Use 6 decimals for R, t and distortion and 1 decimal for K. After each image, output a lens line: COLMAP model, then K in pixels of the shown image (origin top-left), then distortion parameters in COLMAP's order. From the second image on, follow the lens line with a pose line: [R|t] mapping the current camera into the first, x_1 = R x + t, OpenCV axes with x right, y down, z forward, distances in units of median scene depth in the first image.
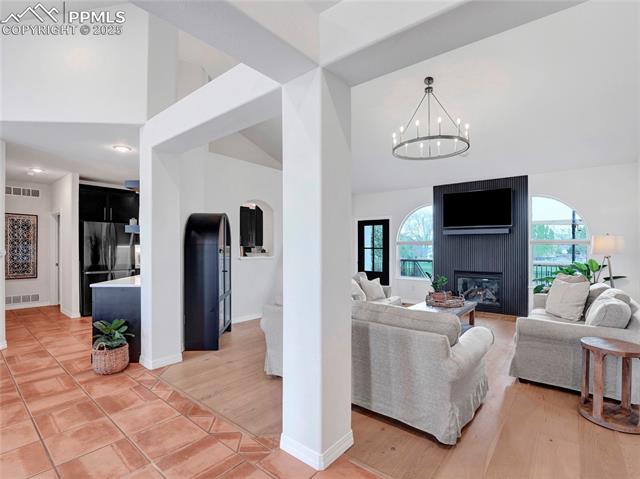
lens RADIAL K [[309.4, 0, 313.2], [0, 309.4, 244.0], [0, 0, 1]] dist [-0.016745, 0.001809]
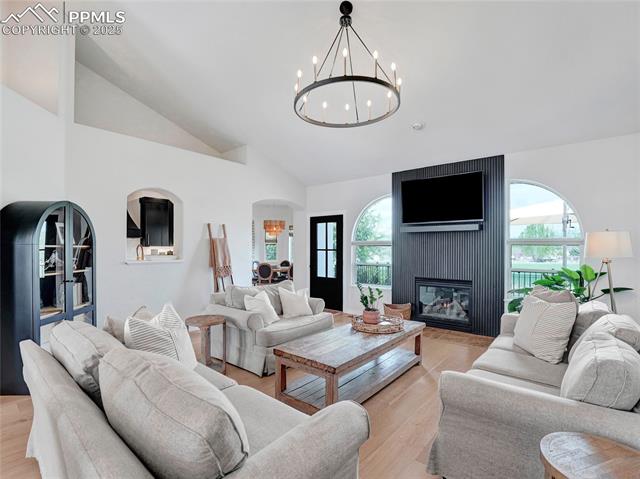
lens RADIAL K [[309.4, 0, 311.2], [0, 309.4, 248.8], [0, 0, 1]] dist [-0.016745, 0.001809]
pose [[0.999962, -0.000083, -0.008703, 0.230408], [0.000177, 0.999942, 0.010806, 0.003245], [0.008701, -0.010808, 0.999904, 0.231354]]
